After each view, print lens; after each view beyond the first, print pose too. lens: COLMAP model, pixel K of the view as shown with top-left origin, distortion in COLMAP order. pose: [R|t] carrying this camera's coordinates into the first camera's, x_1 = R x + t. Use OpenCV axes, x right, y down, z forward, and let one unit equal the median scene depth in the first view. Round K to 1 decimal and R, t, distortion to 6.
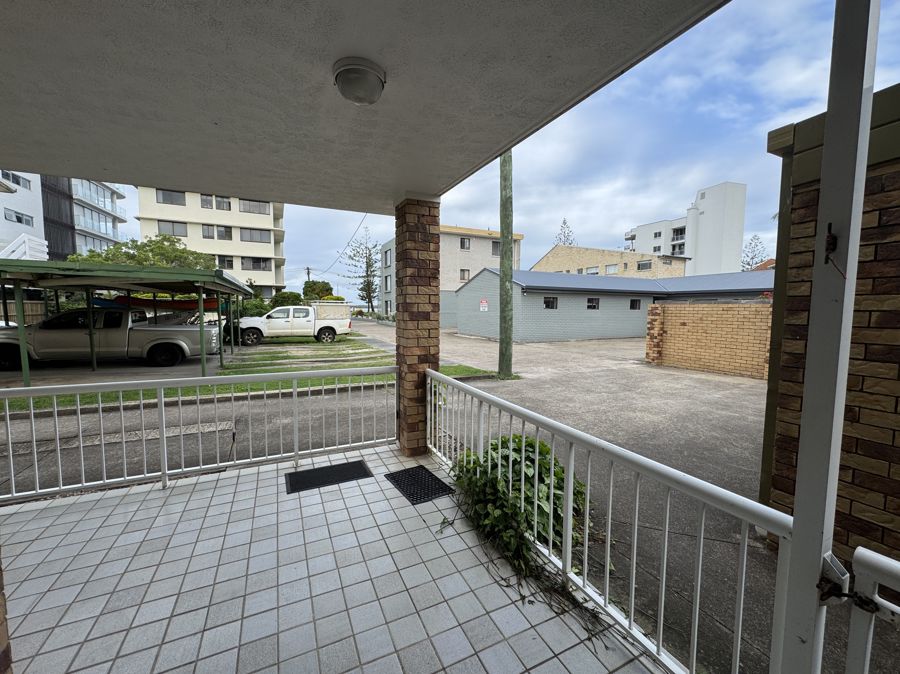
lens RADIAL K [[359.9, 0, 449.6], [0, 359.9, 335.3], [0, 0, 1]] dist [-0.001605, -0.000448]
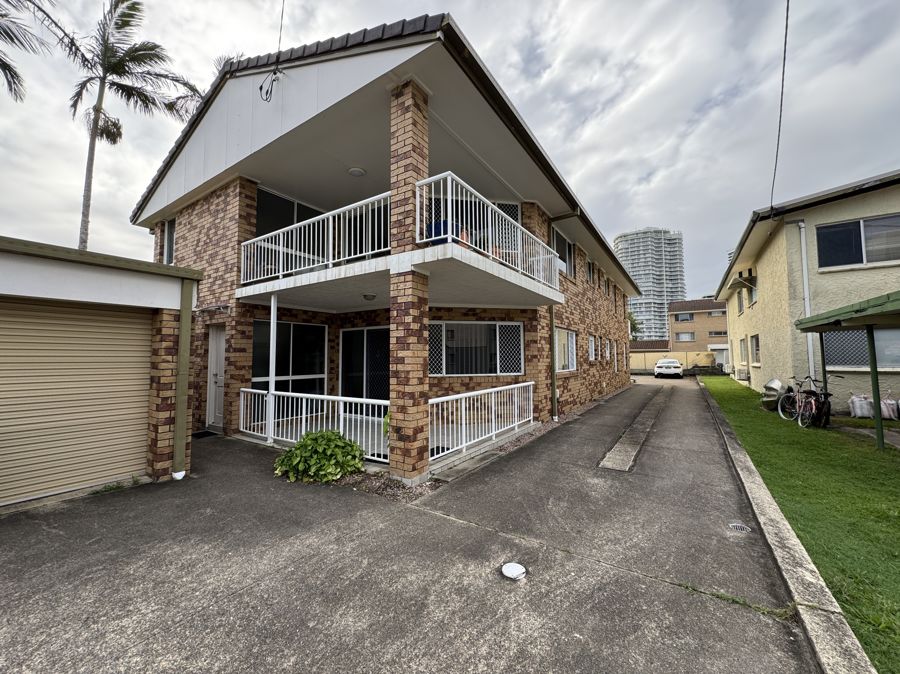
lens RADIAL K [[359.9, 0, 449.6], [0, 359.9, 335.3], [0, 0, 1]] dist [-0.001605, -0.000448]
pose [[-0.858008, -0.033411, -0.512549, 0.317835], [-0.036685, 0.999320, -0.003730, -0.104941], [0.512325, 0.015602, -0.858650, 1.583461]]
